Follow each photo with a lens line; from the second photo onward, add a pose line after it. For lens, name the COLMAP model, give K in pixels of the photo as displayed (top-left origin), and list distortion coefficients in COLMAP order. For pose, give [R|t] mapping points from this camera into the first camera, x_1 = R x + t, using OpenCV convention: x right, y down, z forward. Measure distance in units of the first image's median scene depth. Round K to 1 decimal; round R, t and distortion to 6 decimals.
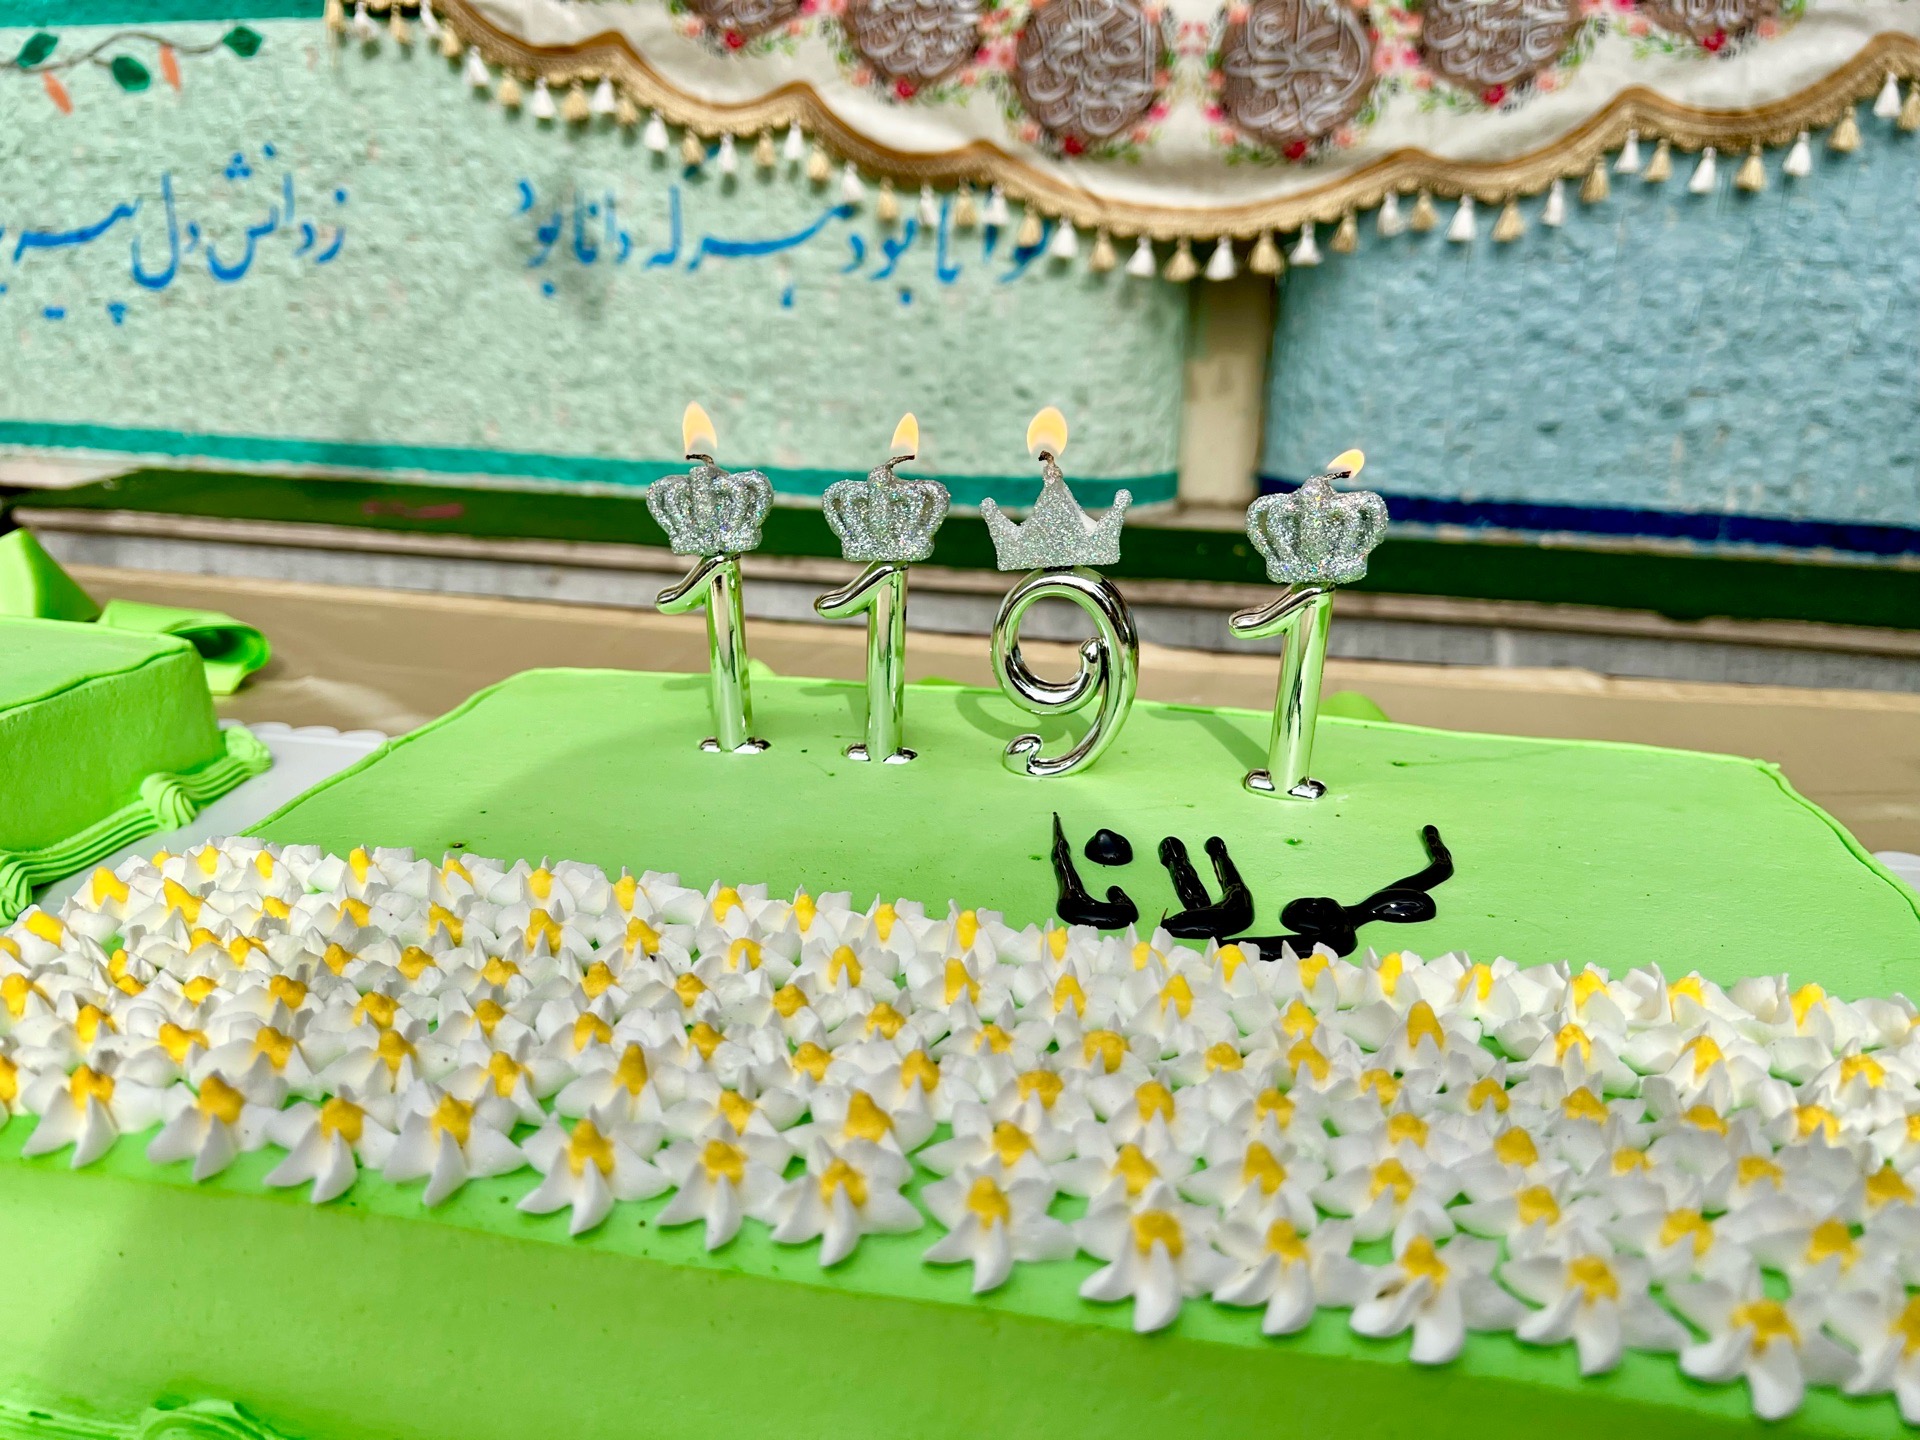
lens RADIAL K [[1424.7, 0, 960.0], [0, 1424.7, 720.0], [0, 0, 1]] dist [0.028671, -0.051446]
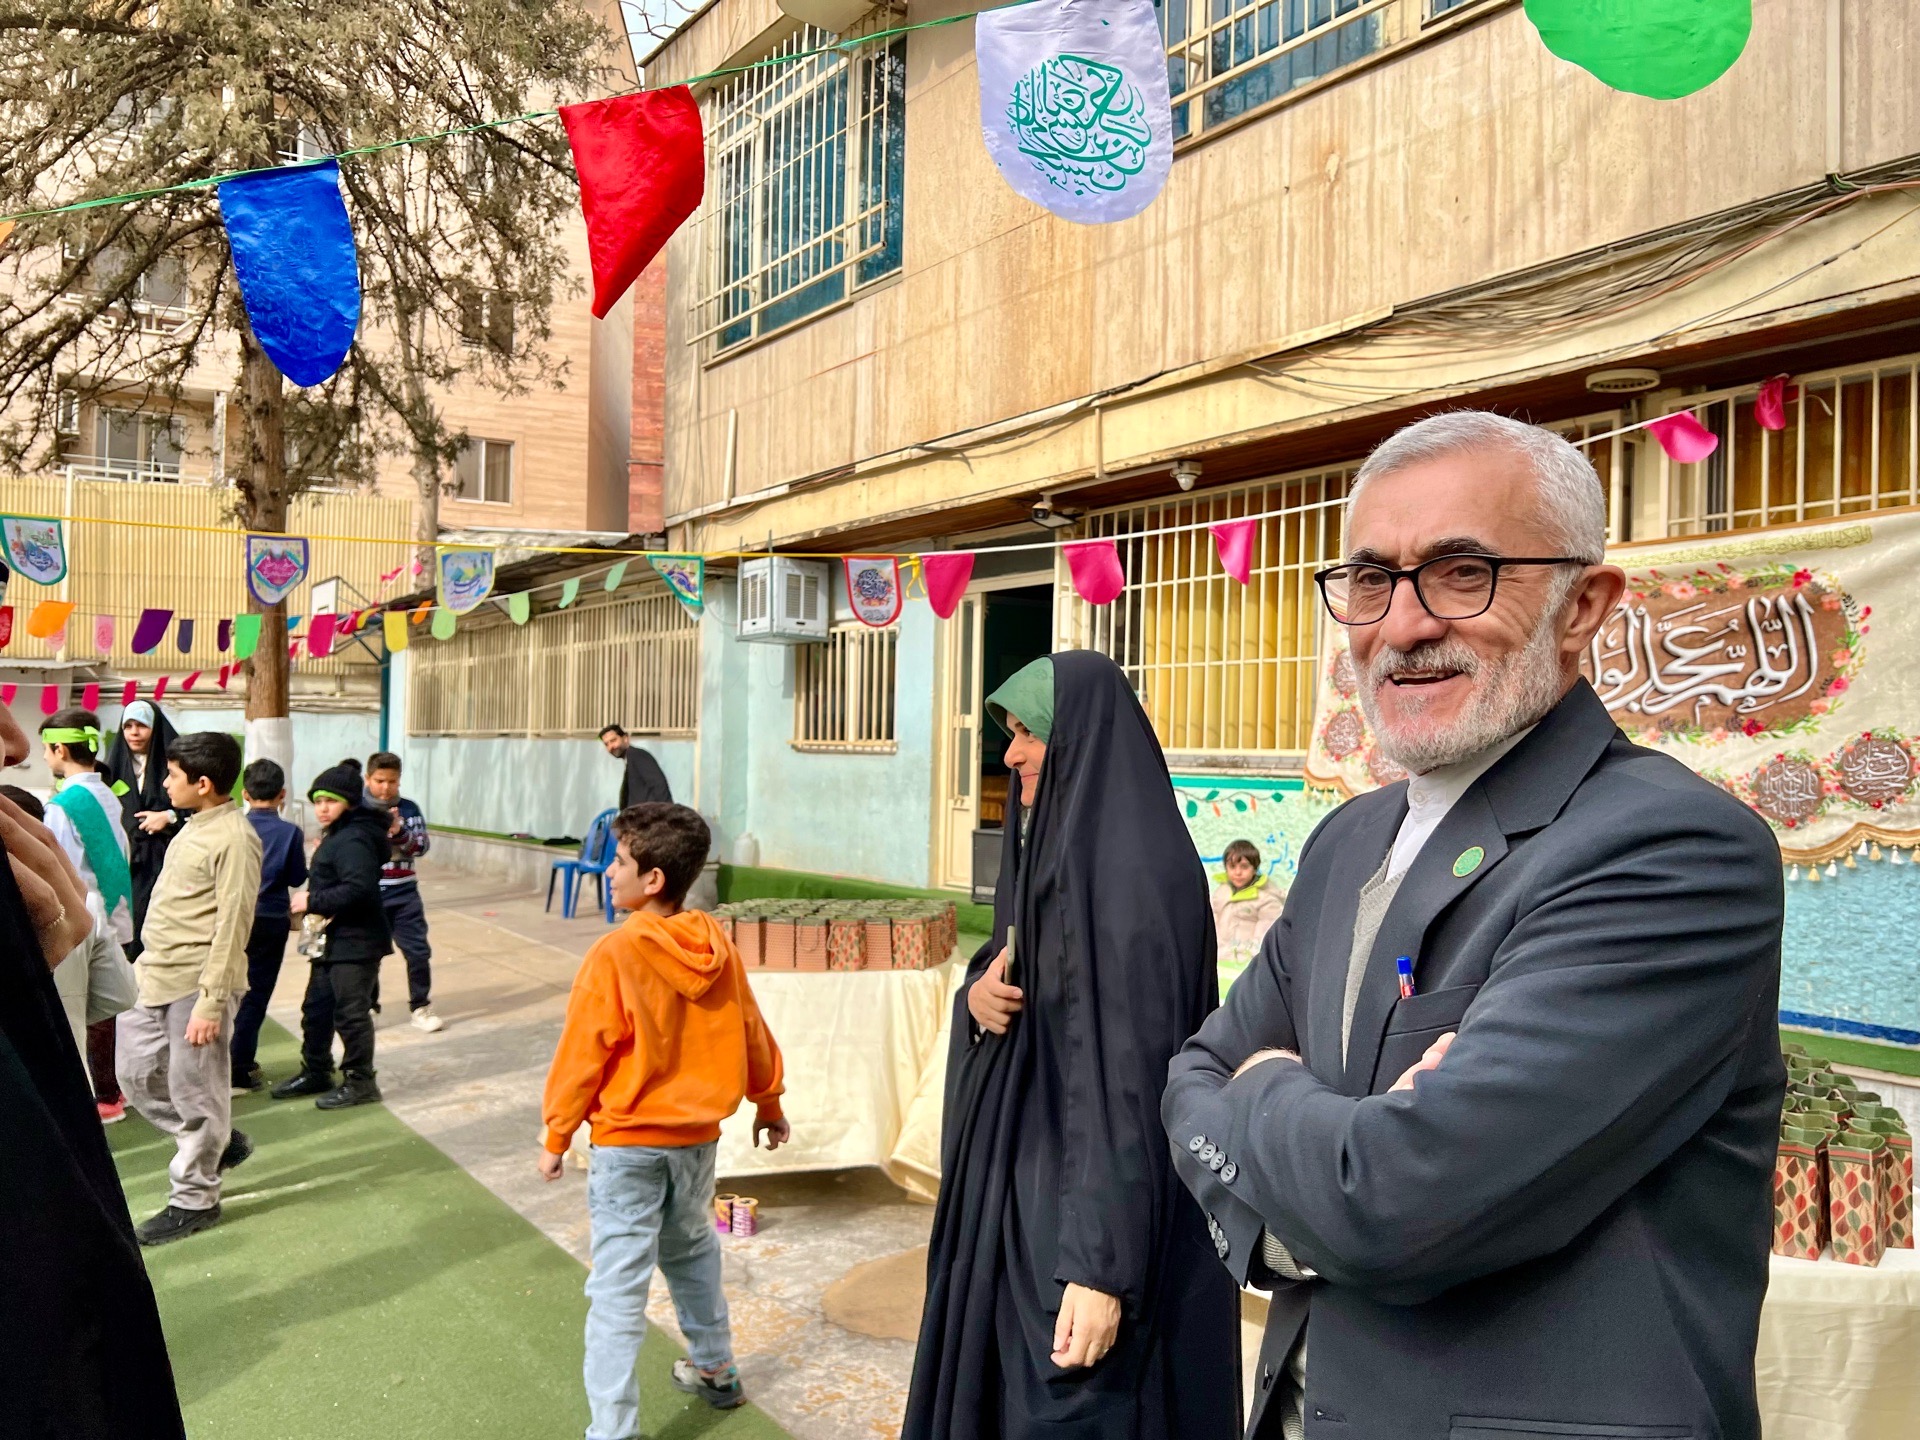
lens RADIAL K [[1460.2, 0, 960.0], [0, 1460.2, 720.0], [0, 0, 1]] dist [-0.001655, -0.002789]
pose [[0.749383, -0.029113, -0.661497, 0.918971], [-0.190135, 0.947497, -0.257096, 0.231511], [0.634251, 0.318437, 0.704502, -1.442673]]
